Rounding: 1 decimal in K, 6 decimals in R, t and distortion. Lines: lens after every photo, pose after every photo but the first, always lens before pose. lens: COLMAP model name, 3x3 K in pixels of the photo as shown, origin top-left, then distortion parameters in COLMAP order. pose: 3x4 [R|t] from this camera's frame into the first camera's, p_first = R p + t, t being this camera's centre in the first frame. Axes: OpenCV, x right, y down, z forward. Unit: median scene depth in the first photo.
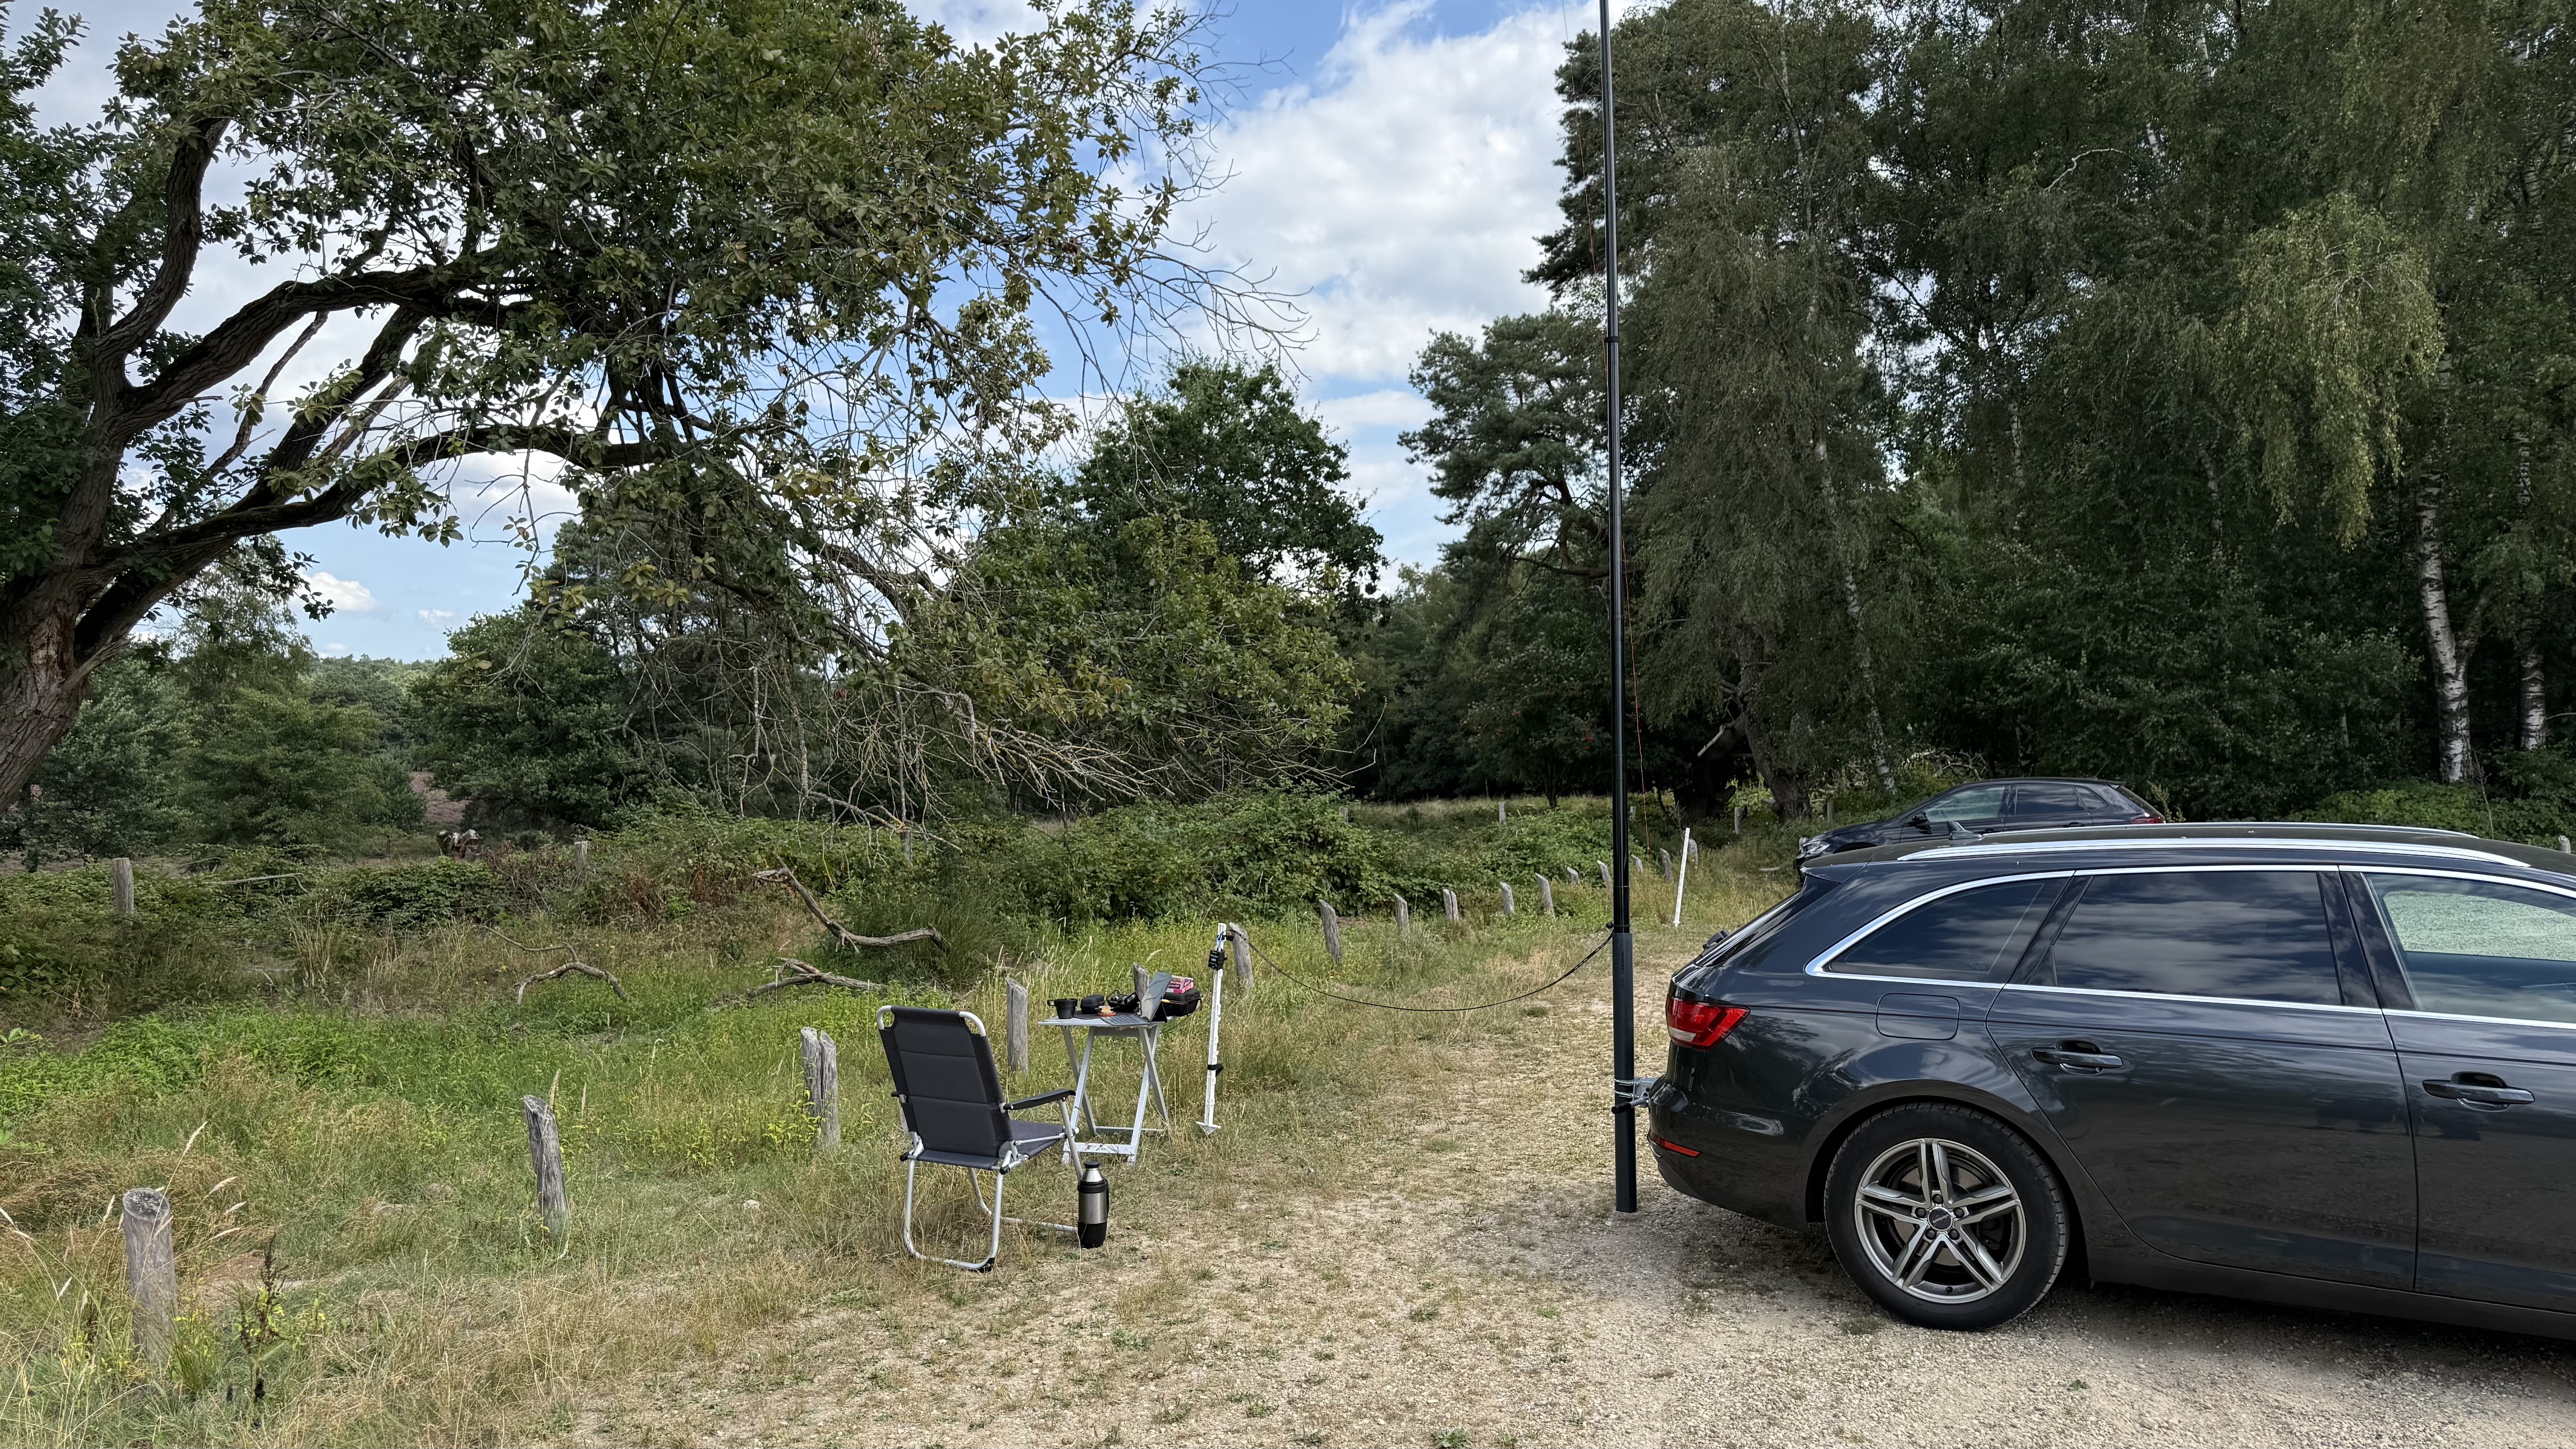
lens RADIAL K [[1836.6, 0, 1302.5], [0, 1836.6, 728.2], [0, 0, 1]] dist [0.000975, -0.005594]
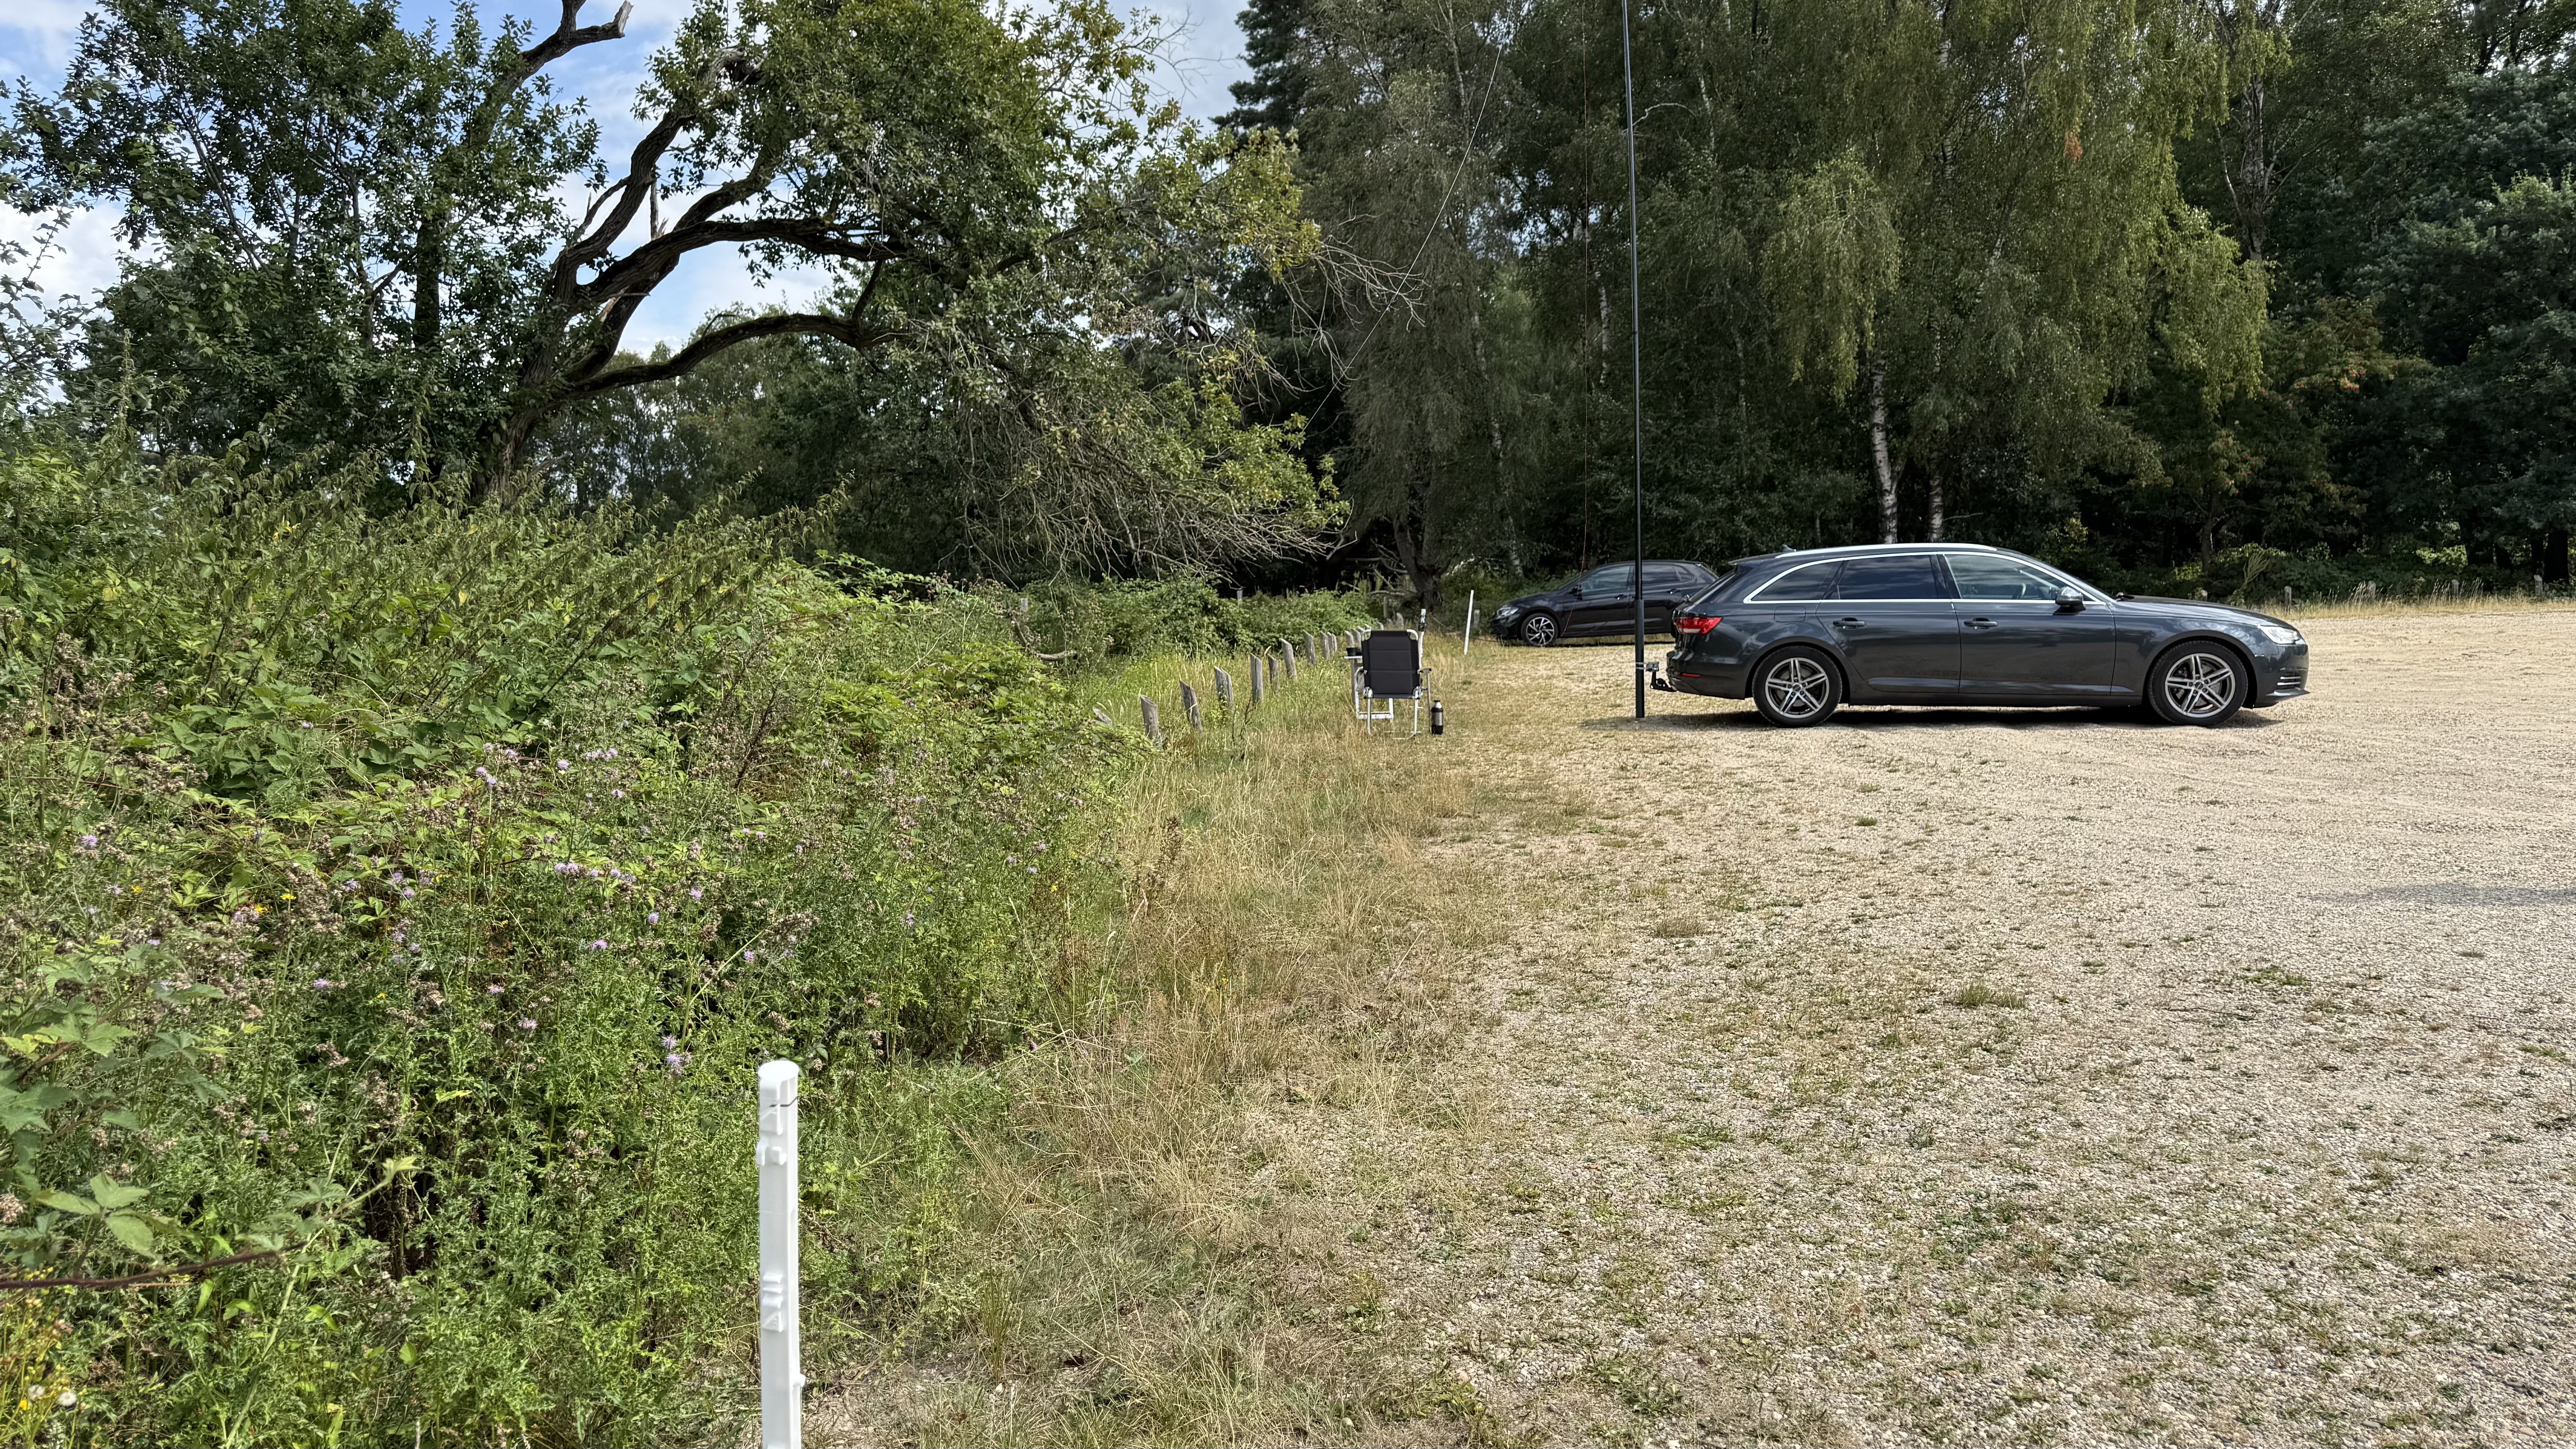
lens RADIAL K [[1822.2, 0, 1298.4], [0, 1822.2, 759.0], [0, 0, 1]] dist [0.057893, -0.108031]
pose [[0.962170, -0.036220, 0.270032, -0.264121], [0.004544, 0.993119, 0.117019, 0.012273], [-0.272412, -0.111365, 0.955714, -0.336570]]
